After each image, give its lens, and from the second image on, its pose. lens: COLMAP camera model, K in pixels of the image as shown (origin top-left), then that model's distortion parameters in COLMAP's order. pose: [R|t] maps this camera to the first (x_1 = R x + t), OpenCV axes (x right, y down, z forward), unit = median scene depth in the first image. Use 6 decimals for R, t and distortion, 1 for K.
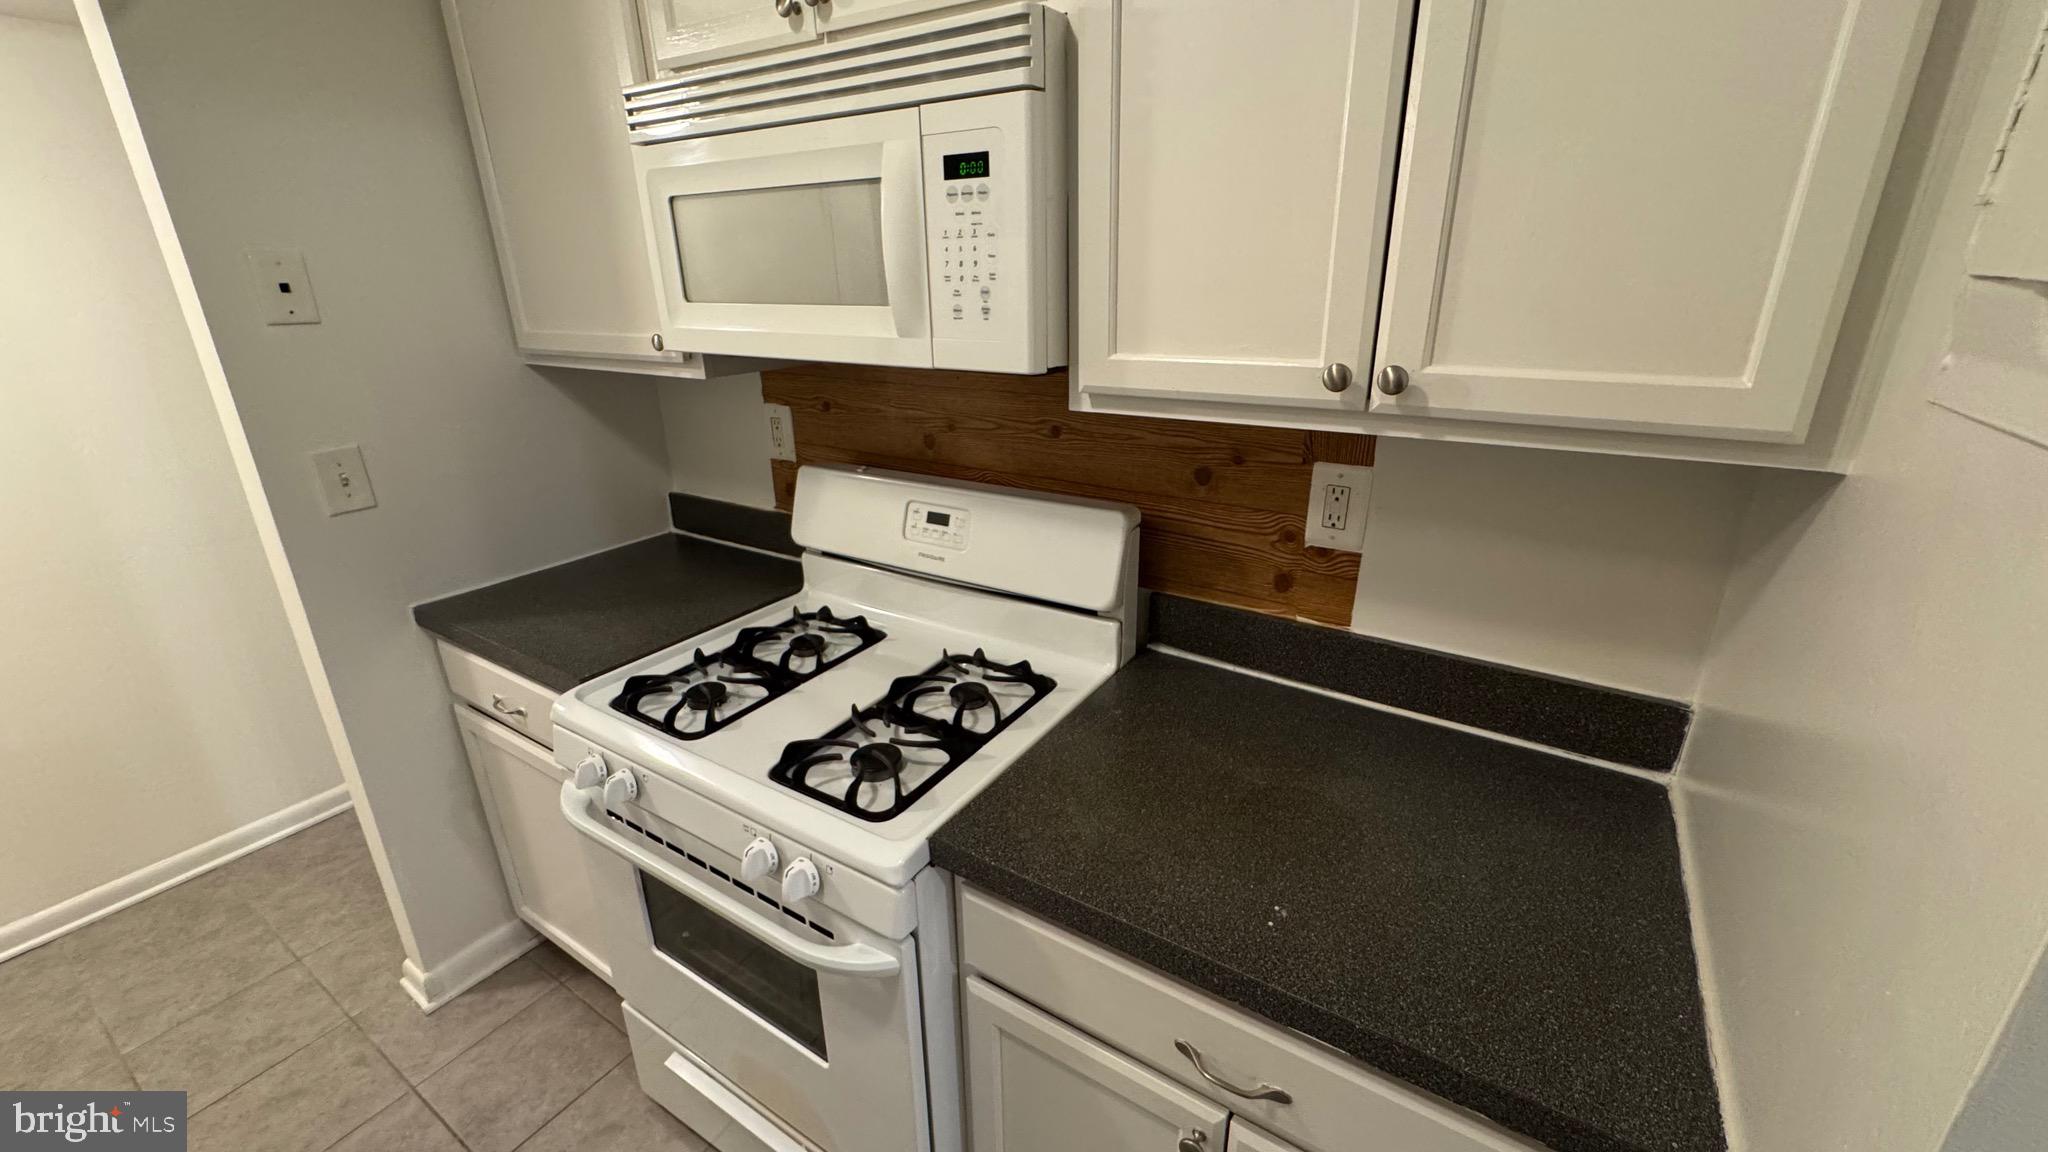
lens RADIAL K [[819.3, 0, 1031.1], [0, 819.3, 570.7], [0, 0, 1]] dist [-0.004185, 0.000528]
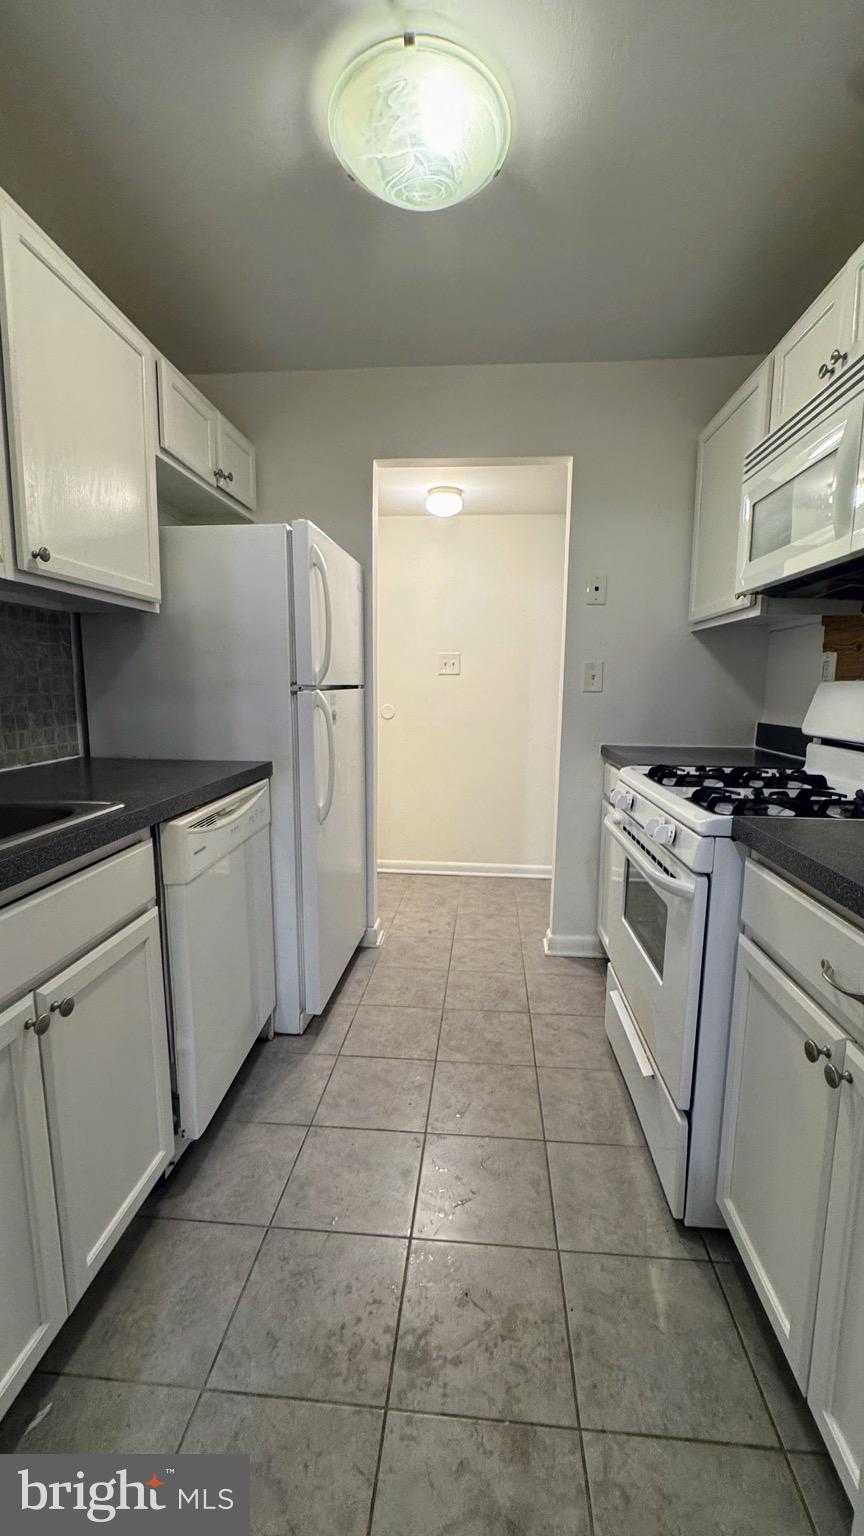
lens RADIAL K [[614.5, 0, 438.3], [0, 614.5, 770.4], [0, 0, 1]] dist [-0.004185, 0.000528]
pose [[0.469953, 0.138192, -0.871807, 0.346547], [-0.322276, 0.946349, -0.023717, 0.249927], [0.821756, 0.292108, 0.489275, -0.041231]]
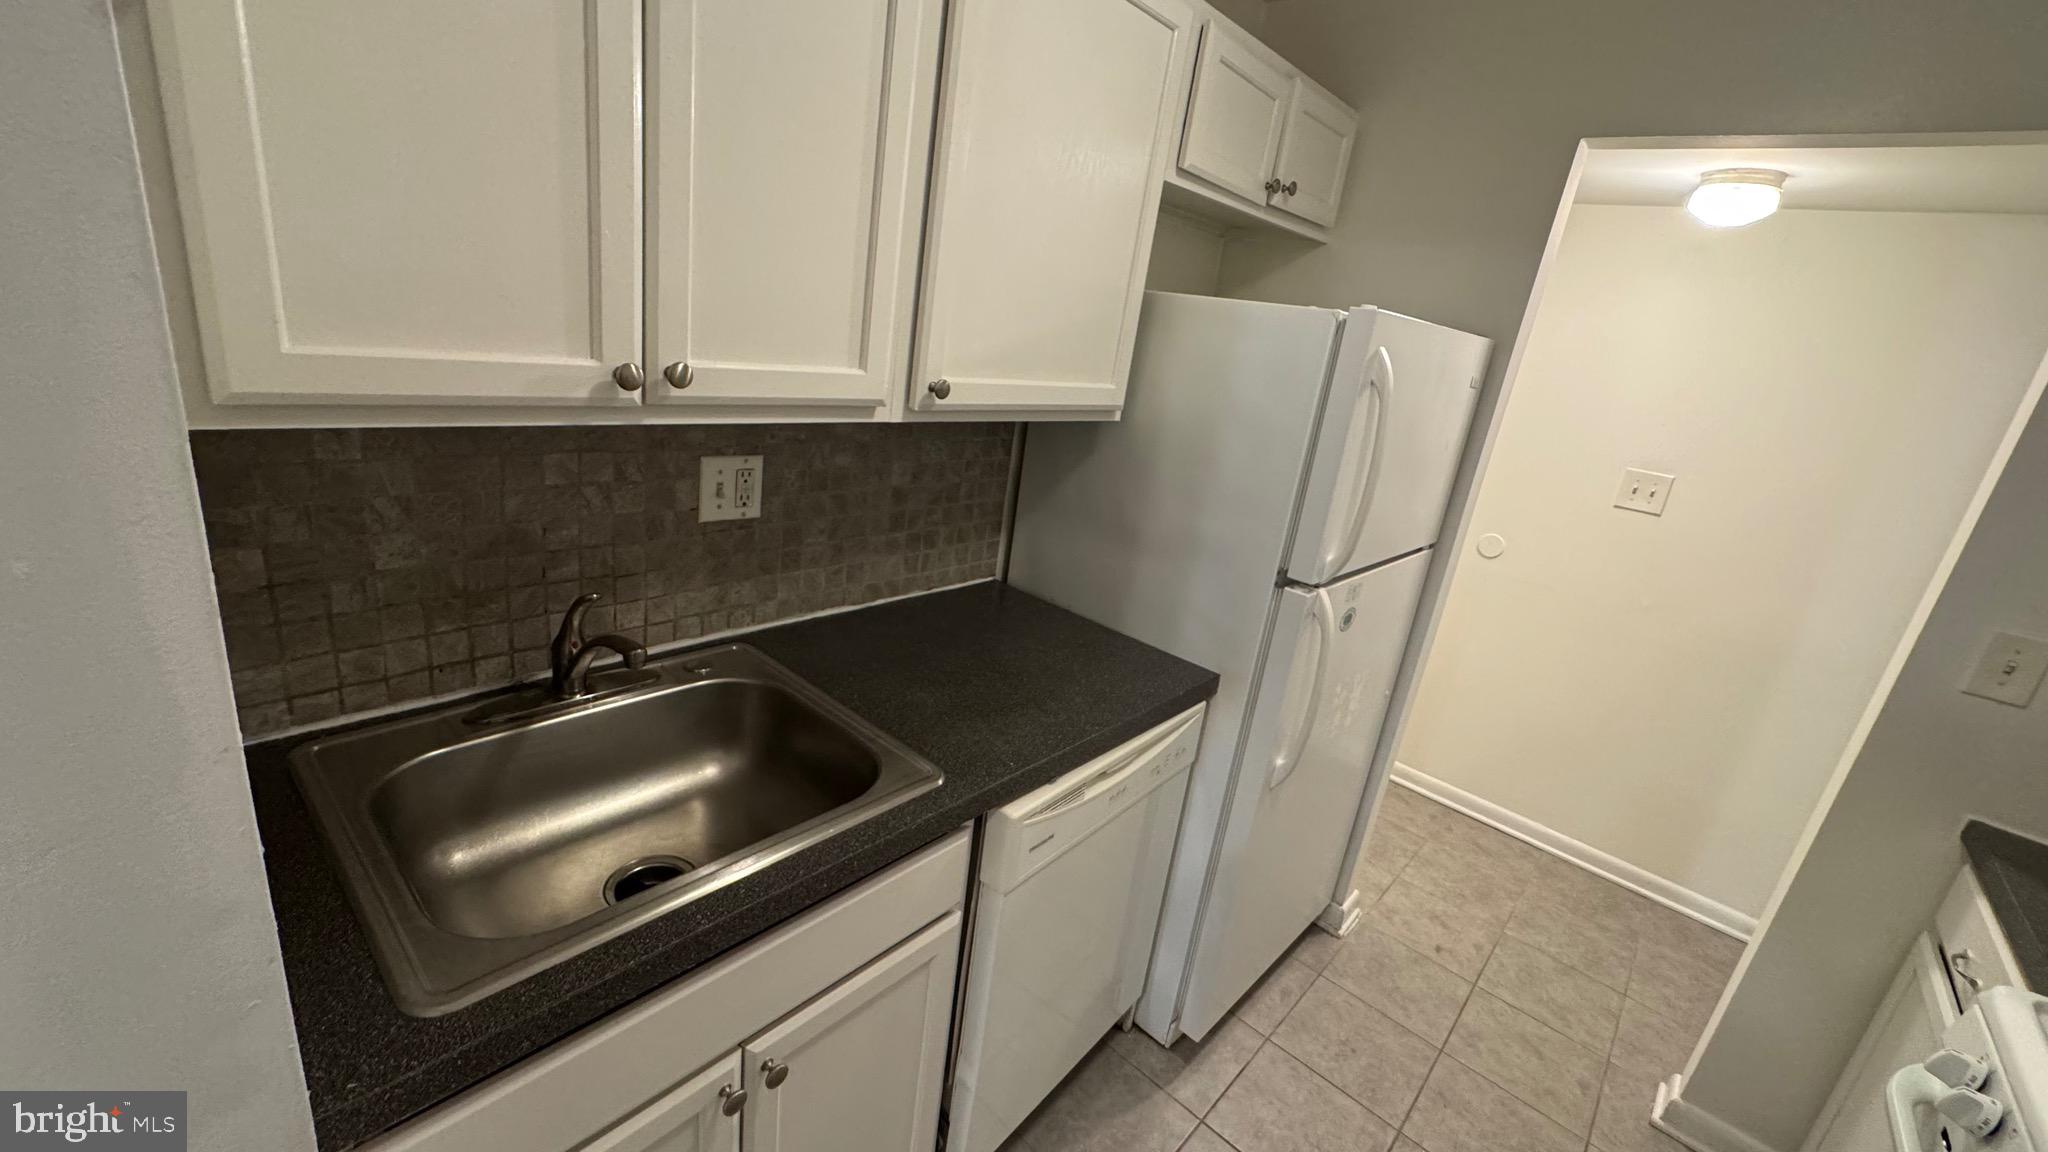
lens RADIAL K [[819.3, 0, 1025.6], [0, 819.3, 568.4], [0, 0, 1]] dist [-0.004185, 0.000528]
pose [[-0.164652, 0.287503, -0.943521, 0.143390], [-0.466091, 0.820361, 0.331312, 0.007265], [0.869281, 0.494318, -0.001072, -0.008368]]
